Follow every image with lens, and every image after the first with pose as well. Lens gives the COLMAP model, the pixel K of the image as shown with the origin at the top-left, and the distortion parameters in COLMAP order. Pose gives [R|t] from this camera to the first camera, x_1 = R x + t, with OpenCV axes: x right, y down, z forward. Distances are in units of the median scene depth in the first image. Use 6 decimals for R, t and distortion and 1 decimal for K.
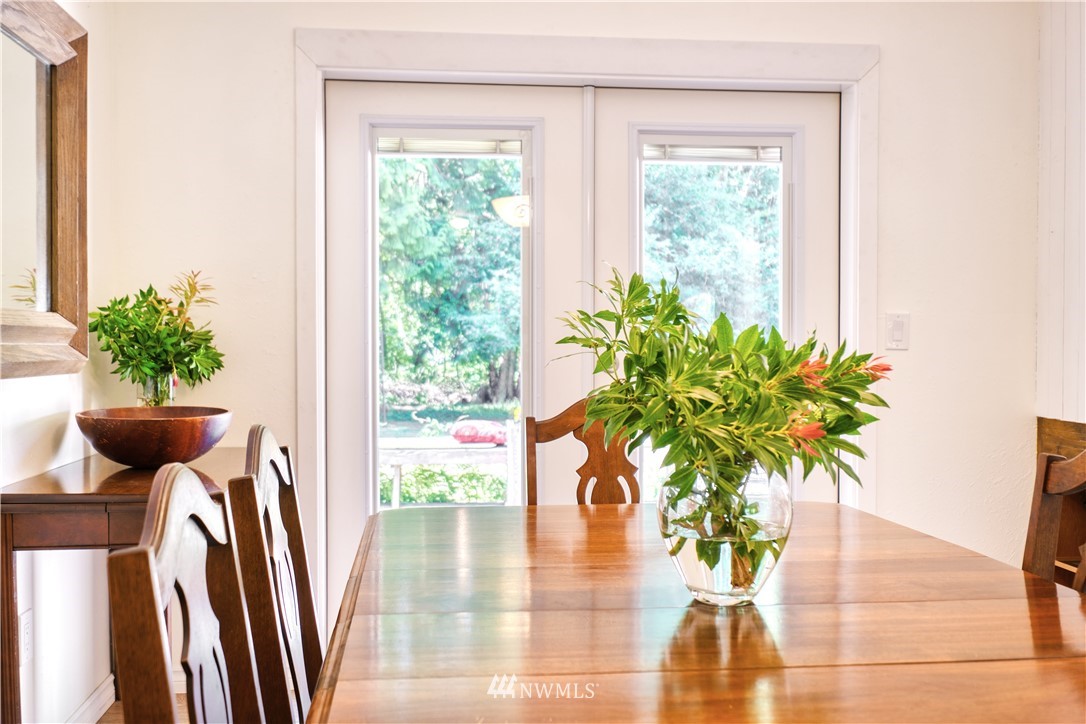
lens RADIAL K [[1076.2, 0, 540.6], [0, 1076.2, 342.5], [0, 0, 1]] dist [-0.011702, 0.001141]
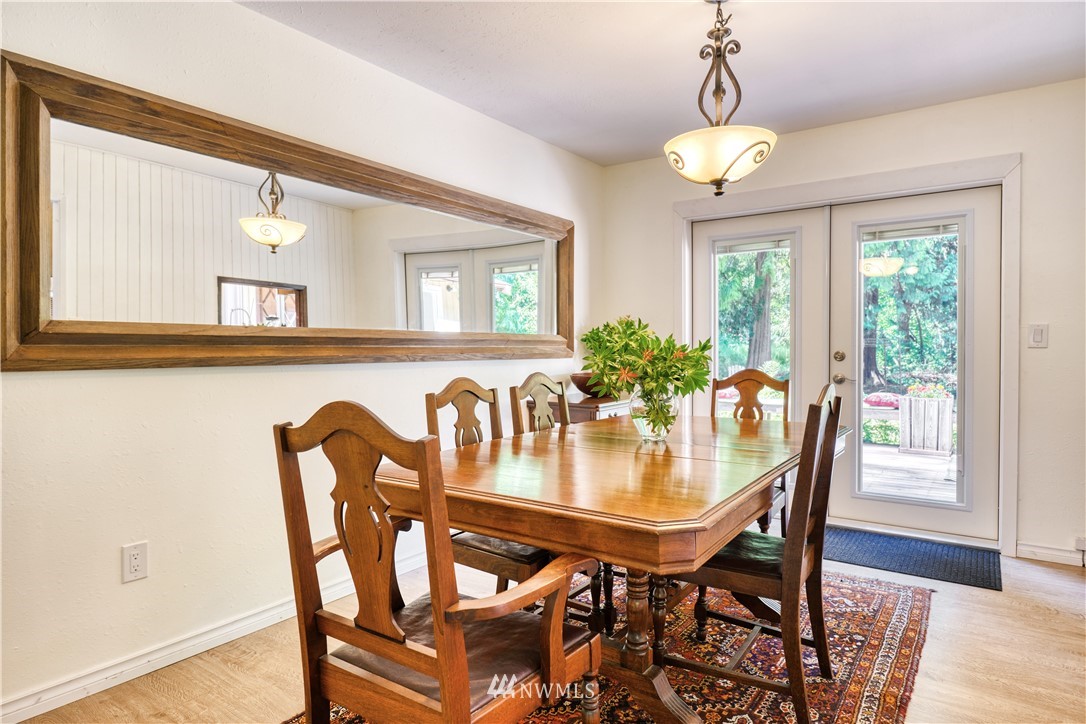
lens RADIAL K [[628.9, 0, 515.9], [0, 628.9, 359.3], [0, 0, 1]] dist [0.001152, -0.020675]
pose [[0.736452, 0.008152, -0.676441, 0.462438], [0.006227, 0.999803, 0.018829, 0.002486], [0.676461, -0.018079, 0.736256, -0.194559]]
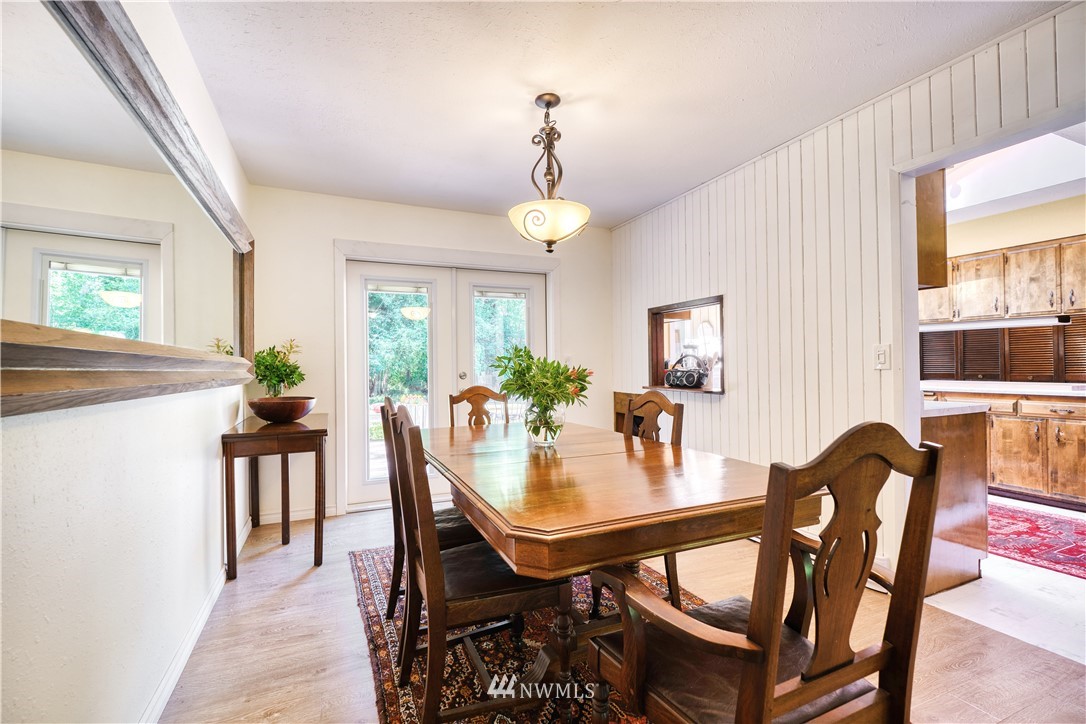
lens RADIAL K [[478.2, 0, 542.0], [0, 478.2, 359.2], [0, 0, 1]] dist [0.000358, 0.000063]
pose [[0.950969, -0.007949, 0.309184, -0.132756], [0.013338, 0.999794, -0.015319, 0.000856], [-0.308998, 0.018692, 0.950879, -0.178827]]
